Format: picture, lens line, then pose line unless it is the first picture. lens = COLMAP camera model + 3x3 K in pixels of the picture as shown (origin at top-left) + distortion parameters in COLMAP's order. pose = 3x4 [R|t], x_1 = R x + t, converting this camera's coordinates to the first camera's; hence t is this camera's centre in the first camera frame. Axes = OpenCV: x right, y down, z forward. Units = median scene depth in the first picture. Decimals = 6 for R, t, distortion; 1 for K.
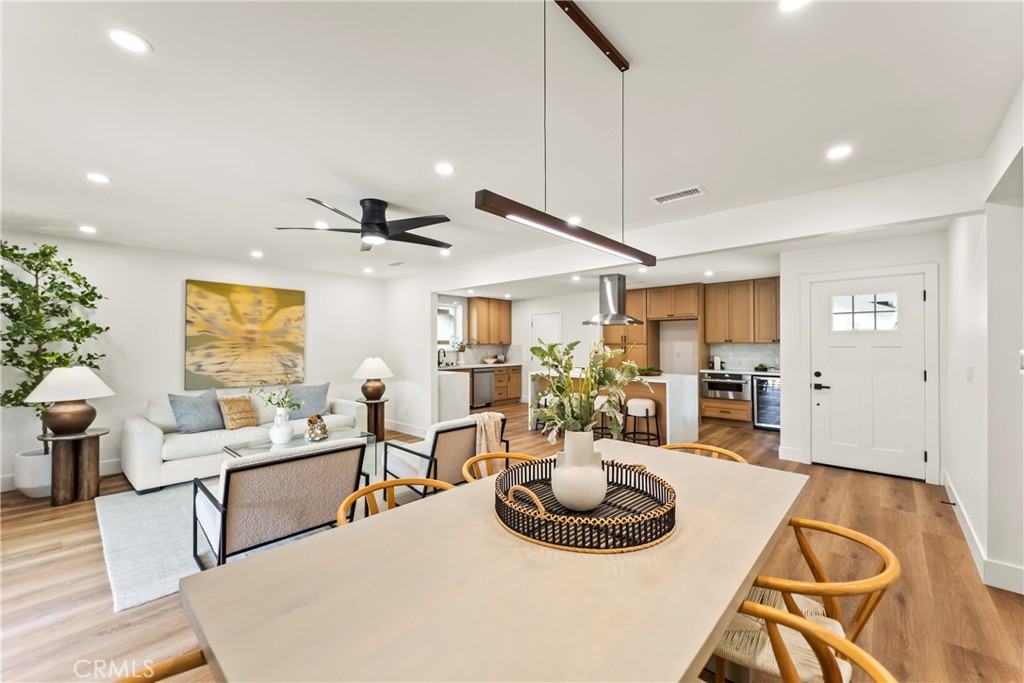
lens RADIAL K [[413.9, 0, 502.1], [0, 413.9, 336.4], [0, 0, 1]] dist [0.013898, -0.003703]
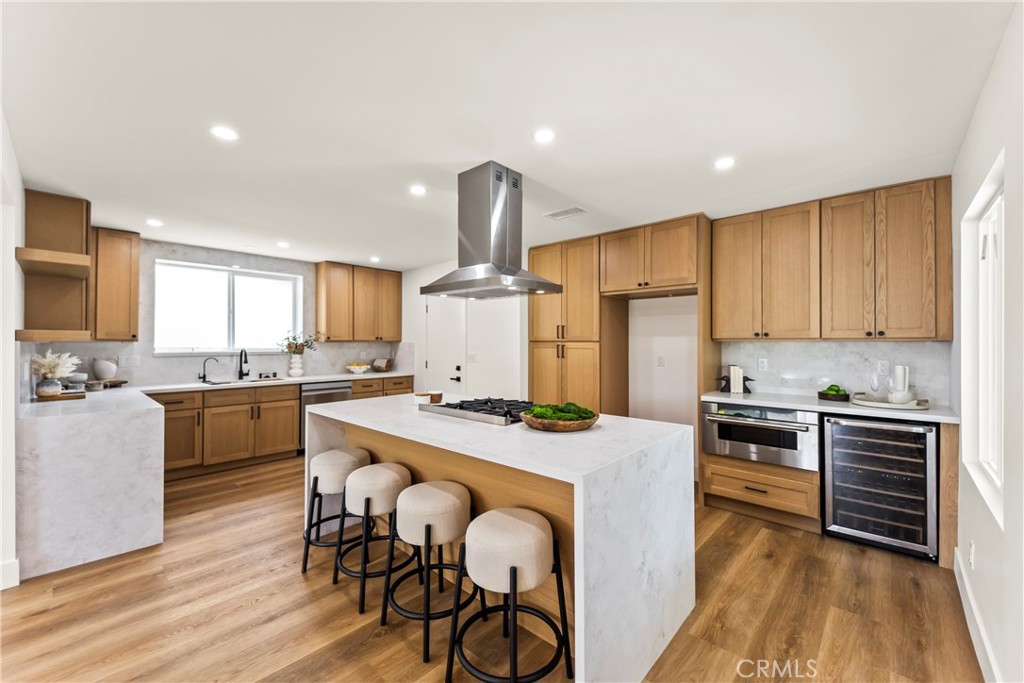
lens RADIAL K [[413.9, 0, 509.0], [0, 413.9, 337.9], [0, 0, 1]] dist [0.013898, -0.003703]
pose [[0.999971, 0.001725, 0.007383, 0.247389], [-0.001797, 0.999951, 0.009760, 0.010032], [-0.007366, -0.009773, 0.999925, 0.514903]]
